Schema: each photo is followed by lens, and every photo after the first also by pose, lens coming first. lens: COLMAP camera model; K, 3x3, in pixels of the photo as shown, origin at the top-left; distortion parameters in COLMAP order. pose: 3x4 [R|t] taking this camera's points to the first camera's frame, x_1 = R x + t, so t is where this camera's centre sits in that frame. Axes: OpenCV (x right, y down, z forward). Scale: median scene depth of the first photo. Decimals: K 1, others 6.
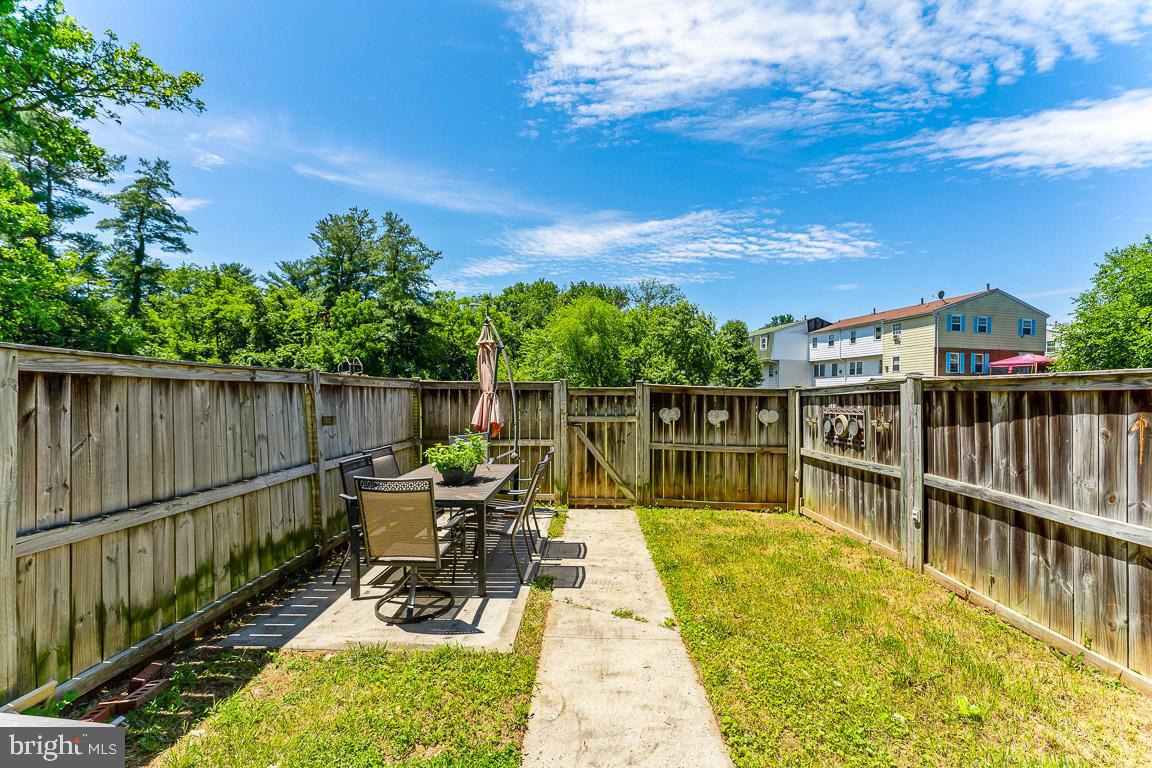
lens RADIAL K [[458.3, 0, 580.8], [0, 458.3, 382.3], [0, 0, 1]] dist [0.002076, 0.000211]
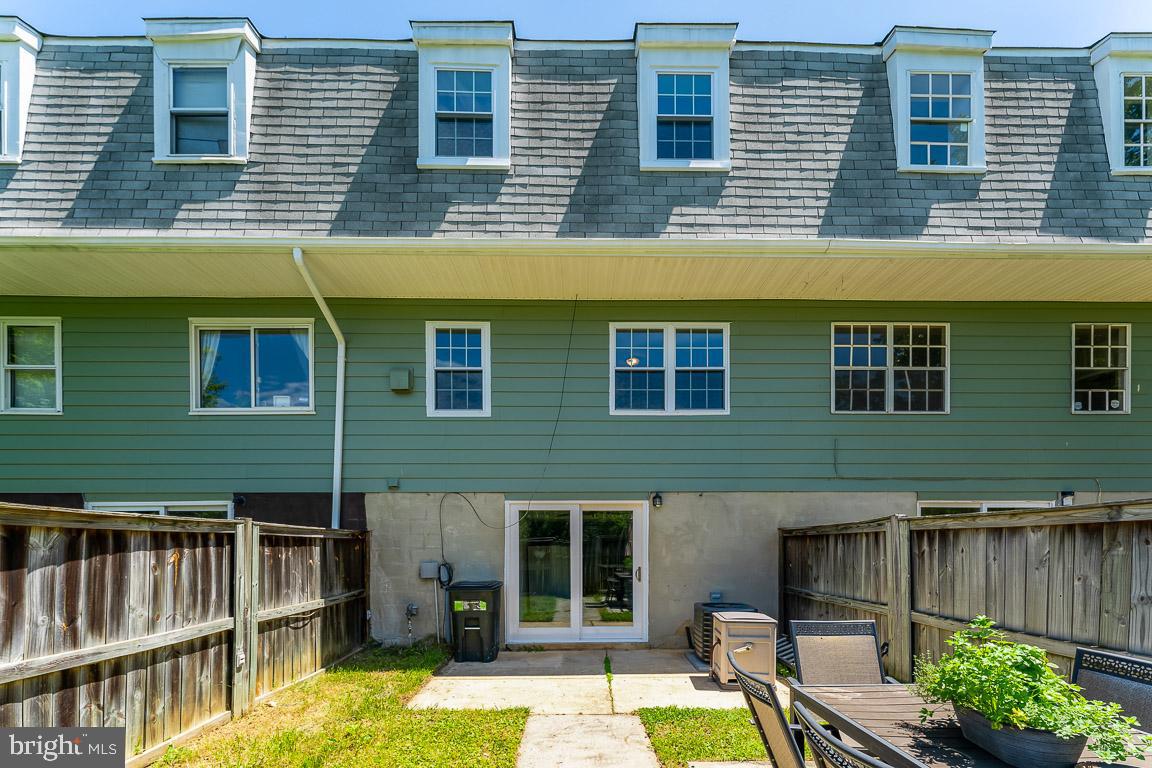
lens RADIAL K [[458.3, 0, 580.8], [0, 458.3, 382.3], [0, 0, 1]] dist [0.002076, 0.000211]
pose [[-0.999676, -0.013906, -0.021322, -0.029027], [-0.005254, 0.932292, -0.361669, 0.081289], [0.024908, -0.361440, -0.932063, 2.196637]]
